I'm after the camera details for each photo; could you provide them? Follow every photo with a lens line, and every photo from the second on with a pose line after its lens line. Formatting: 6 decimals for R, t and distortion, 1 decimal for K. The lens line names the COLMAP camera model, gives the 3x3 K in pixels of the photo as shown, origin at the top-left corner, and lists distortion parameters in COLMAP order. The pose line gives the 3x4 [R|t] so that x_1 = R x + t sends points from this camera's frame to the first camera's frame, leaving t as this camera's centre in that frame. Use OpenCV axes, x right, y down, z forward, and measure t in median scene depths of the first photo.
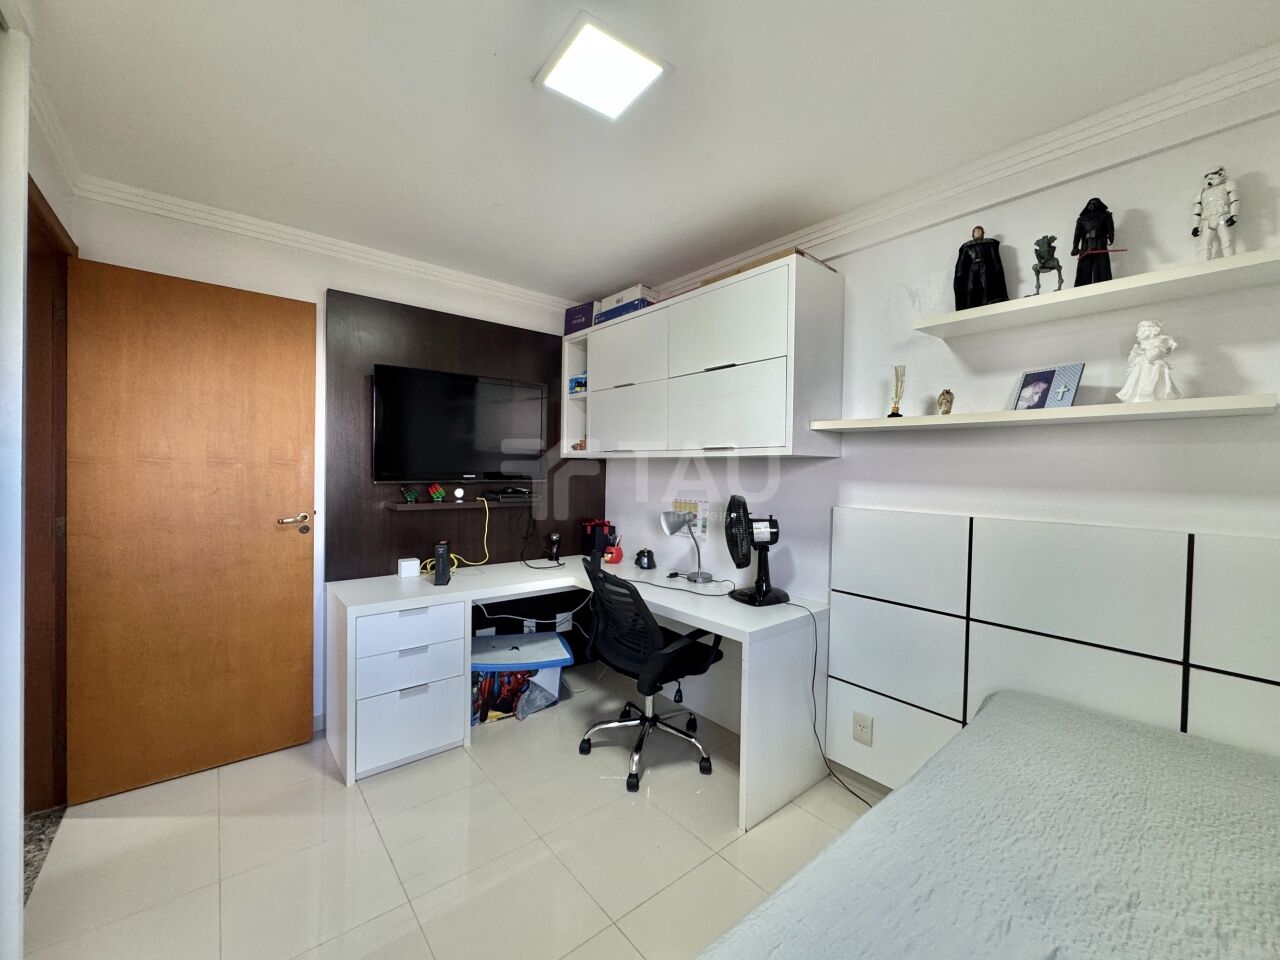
lens RADIAL K [[510.5, 0, 645.0], [0, 510.5, 478.0], [0, 0, 1]] dist [-0.002102, -0.000098]
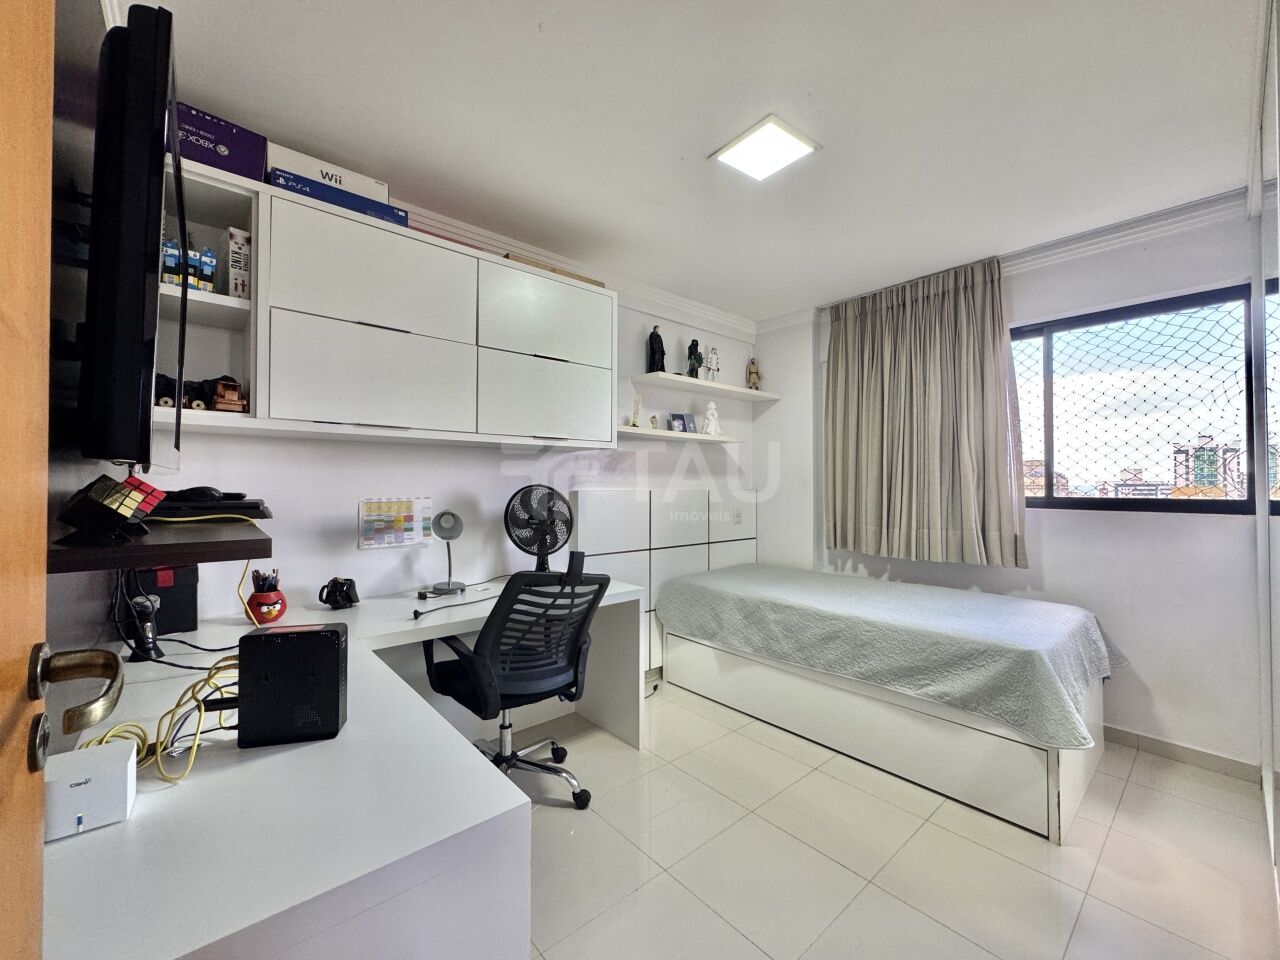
lens RADIAL K [[510.5, 0, 647.9], [0, 510.5, 479.7], [0, 0, 1]] dist [-0.002102, -0.000098]
pose [[-0.022948, -0.014517, 0.999631, -0.731824], [0.013273, 0.999802, 0.014824, 0.010345], [-0.999649, 0.013608, -0.022751, 0.699156]]
